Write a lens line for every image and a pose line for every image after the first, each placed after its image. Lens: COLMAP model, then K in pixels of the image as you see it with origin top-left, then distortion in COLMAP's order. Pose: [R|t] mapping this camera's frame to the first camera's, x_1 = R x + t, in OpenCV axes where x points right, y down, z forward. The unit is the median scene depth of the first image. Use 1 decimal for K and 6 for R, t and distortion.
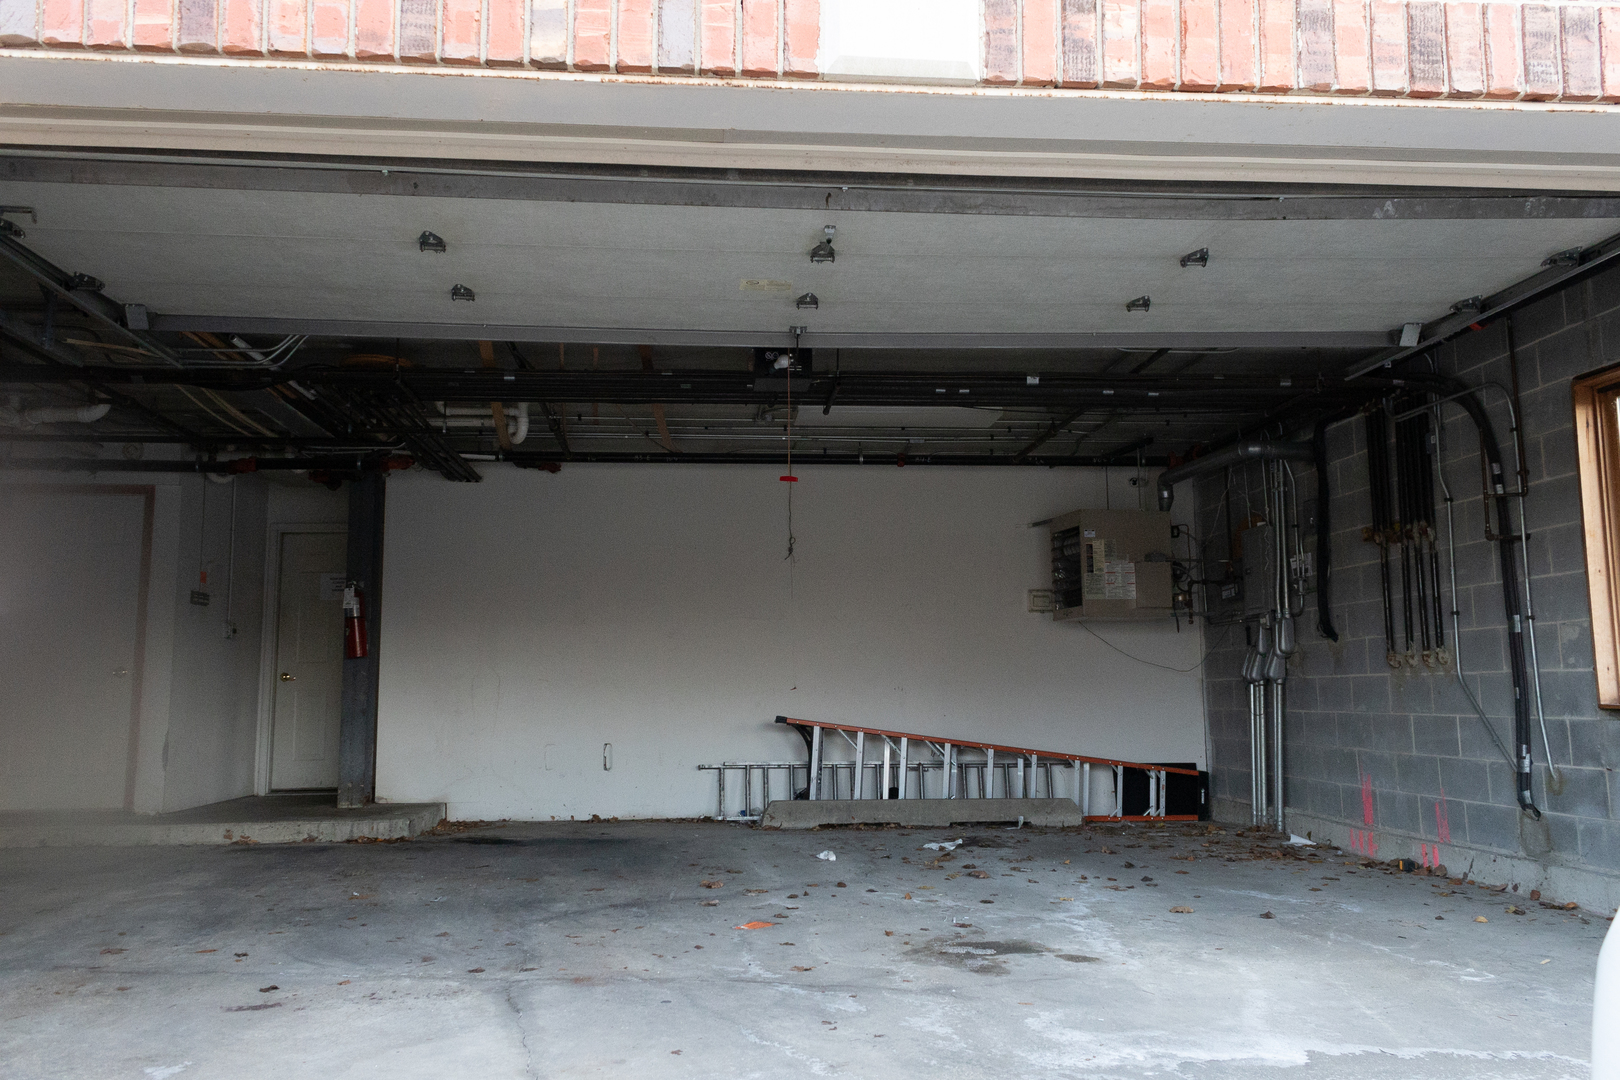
lens RADIAL K [[1315.4, 0, 804.5], [0, 1315.4, 530.6], [0, 0, 1]] dist [0.059748, -0.067938]
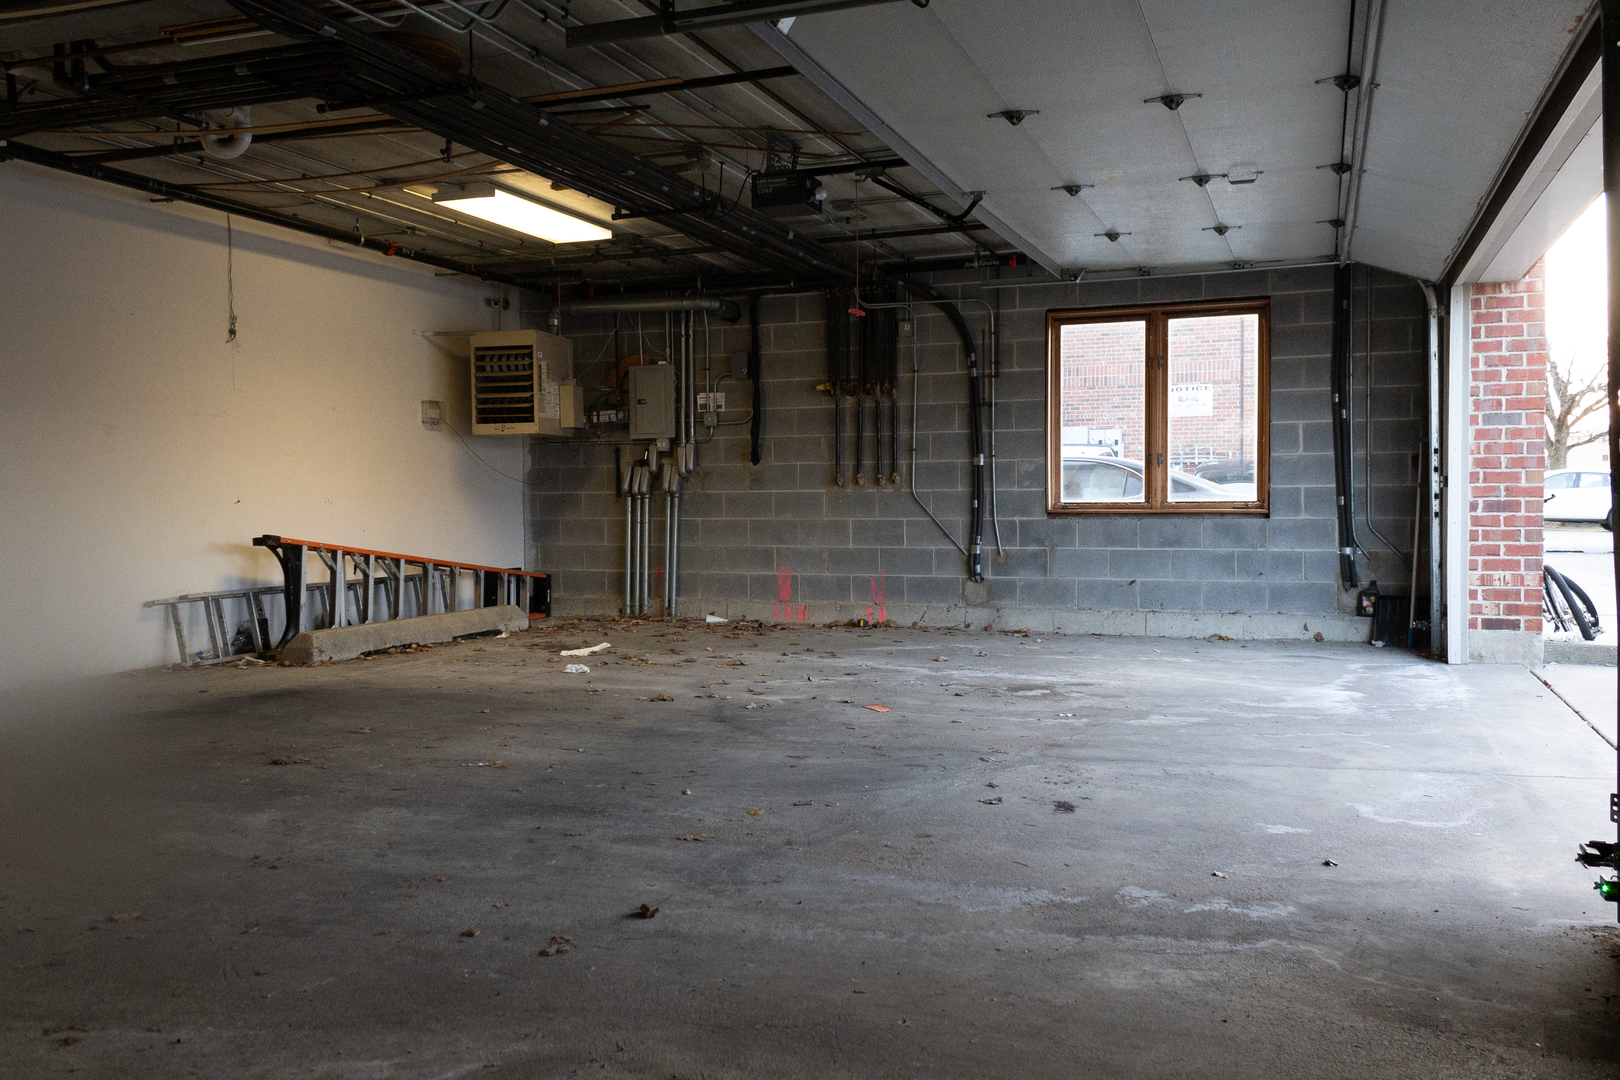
lens RADIAL K [[1315.4, 0, 804.5], [0, 1315.4, 530.6], [0, 0, 1]] dist [0.059748, -0.067938]
pose [[0.438924, -0.021594, 0.898265, -0.841909], [-0.106471, 0.991418, 0.075859, 0.051786], [-0.892194, -0.128936, 0.432858, 0.454336]]
